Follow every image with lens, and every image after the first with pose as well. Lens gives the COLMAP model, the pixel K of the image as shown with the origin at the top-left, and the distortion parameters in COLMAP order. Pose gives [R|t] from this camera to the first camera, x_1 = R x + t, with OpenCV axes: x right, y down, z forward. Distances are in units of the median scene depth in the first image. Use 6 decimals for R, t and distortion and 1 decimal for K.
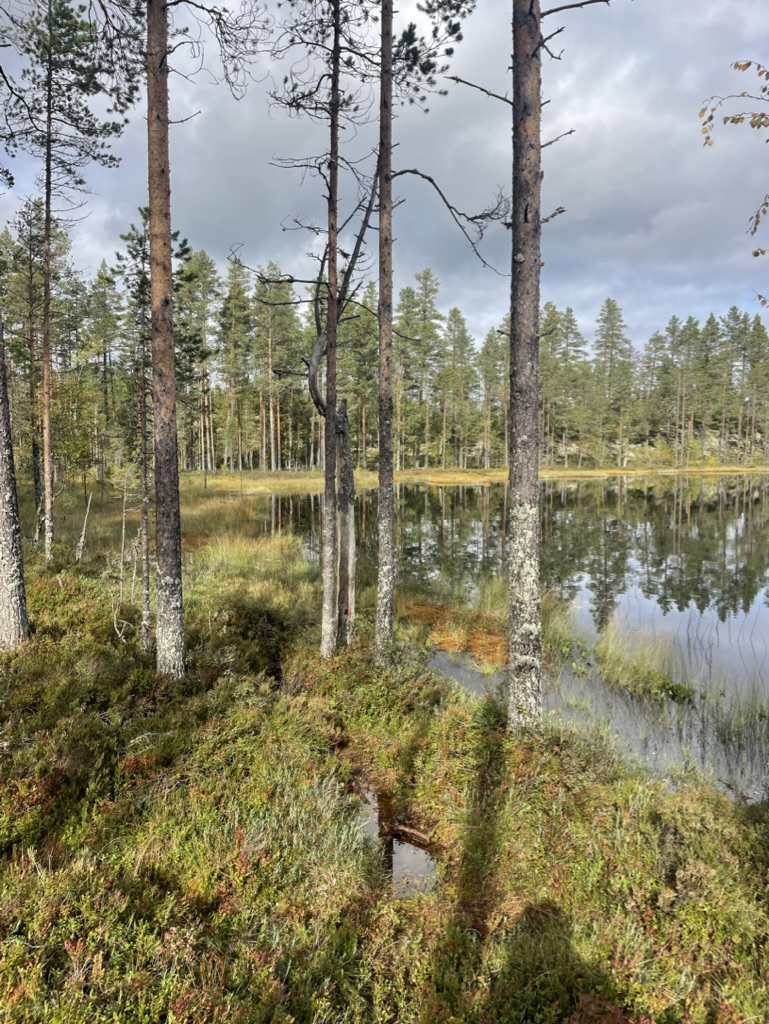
lens RADIAL K [[777.4, 0, 384.5], [0, 777.4, 512.0], [0, 0, 1]] dist [0.073822, -0.088641]
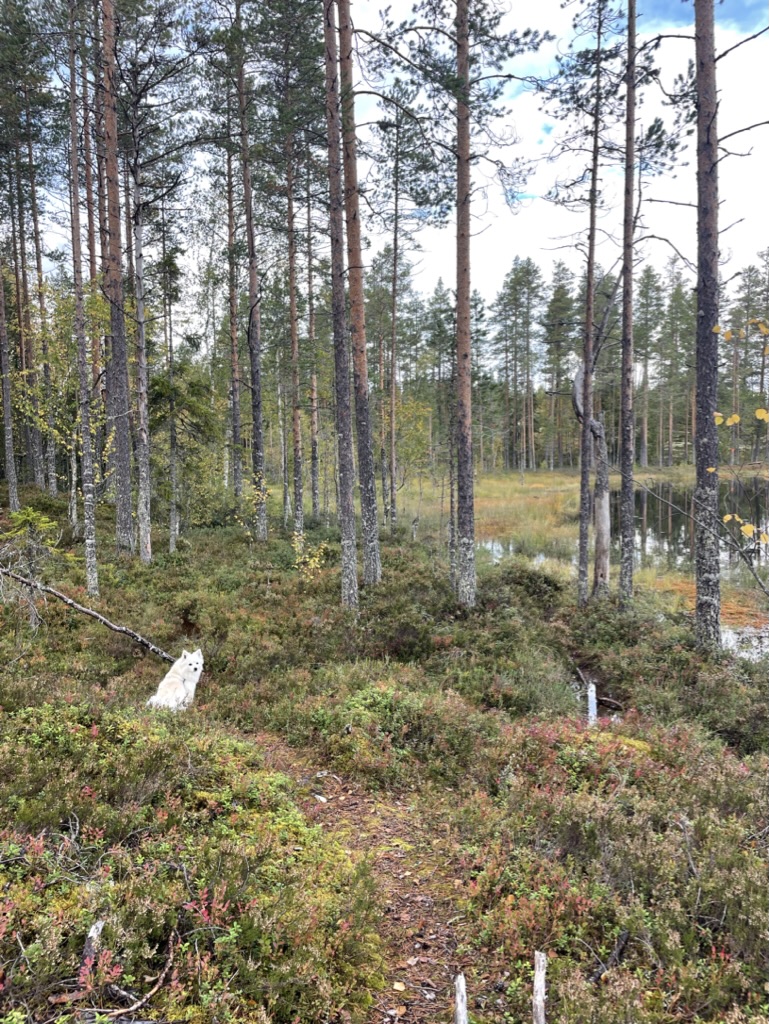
lens RADIAL K [[777.4, 0, 384.5], [0, 777.4, 512.0], [0, 0, 1]] dist [0.073822, -0.088641]
pose [[0.915884, 0.007896, -0.401366, 0.081107], [-0.006754, 0.999968, 0.004259, 0.011545], [0.401387, -0.001190, 0.915908, -0.194366]]
